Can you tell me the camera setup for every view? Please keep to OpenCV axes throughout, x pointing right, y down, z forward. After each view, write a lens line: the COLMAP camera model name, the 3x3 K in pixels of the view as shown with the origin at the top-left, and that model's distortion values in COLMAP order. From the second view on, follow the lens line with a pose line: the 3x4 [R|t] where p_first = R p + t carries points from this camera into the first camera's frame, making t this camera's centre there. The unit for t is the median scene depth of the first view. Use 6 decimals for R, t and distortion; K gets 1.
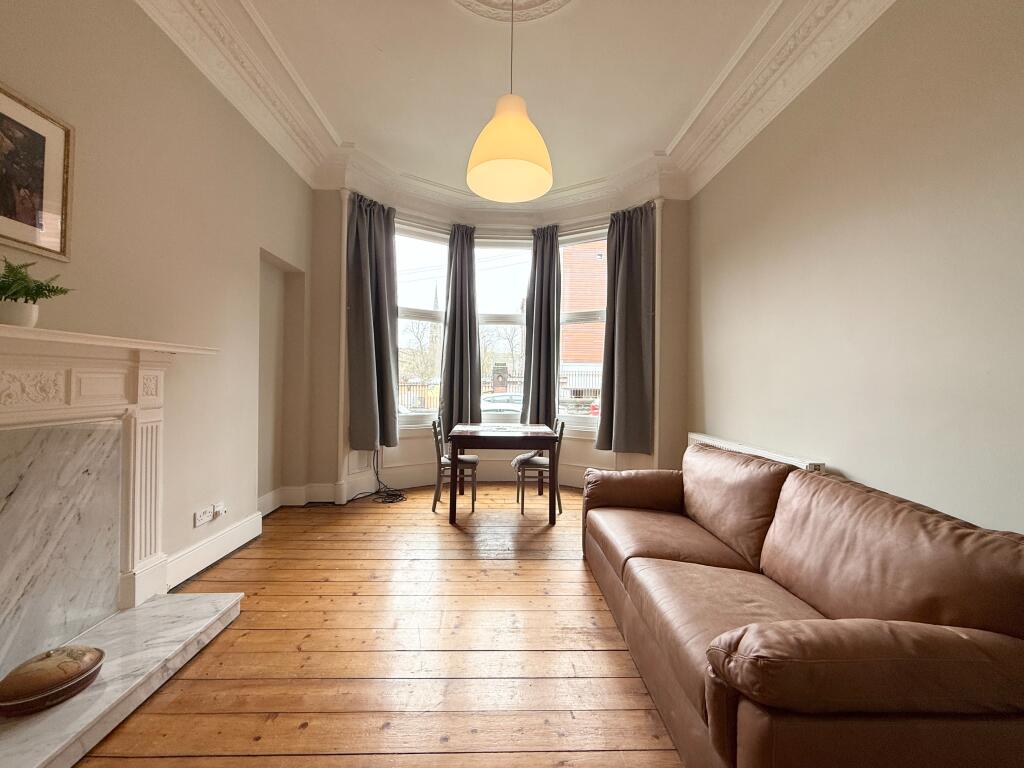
lens RADIAL K [[408.4, 0, 509.9], [0, 408.4, 382.0], [0, 0, 1]] dist [-0.000299, 0.000097]
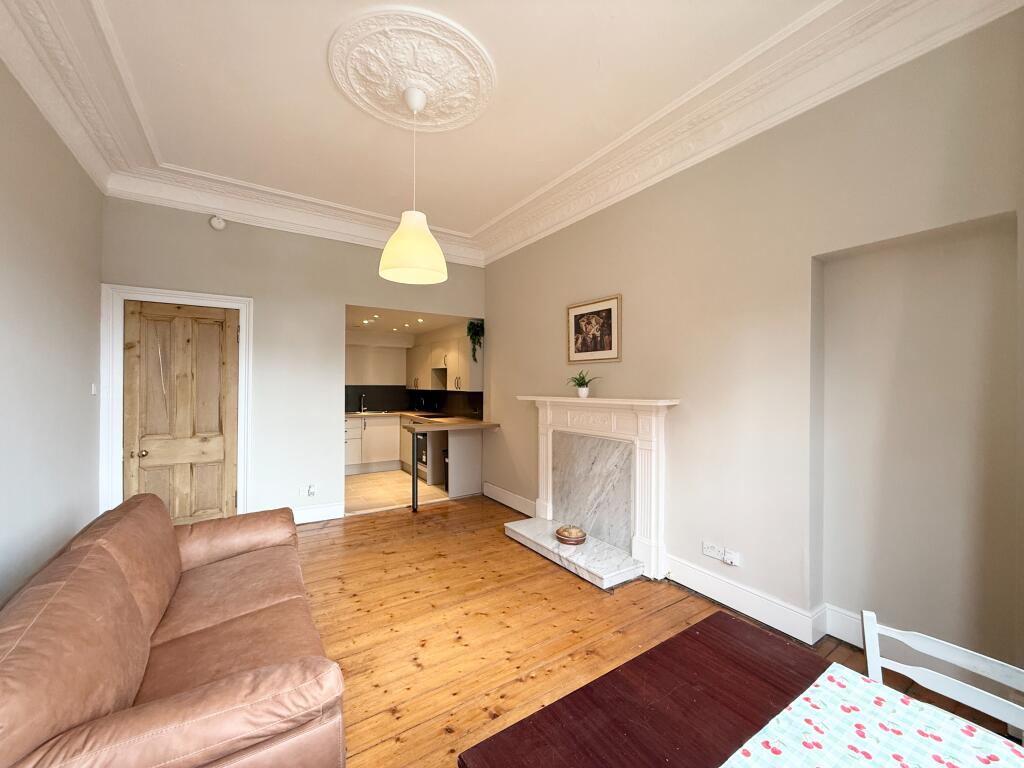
lens RADIAL K [[408.4, 0, 512.3], [0, 408.4, 384.1], [0, 0, 1]] dist [-0.000299, 0.000097]
pose [[-0.853425, -0.014537, -0.521012, 0.464692], [-0.012420, 0.999894, -0.007555, -0.169825], [0.521067, 0.000024, -0.853516, 2.647495]]
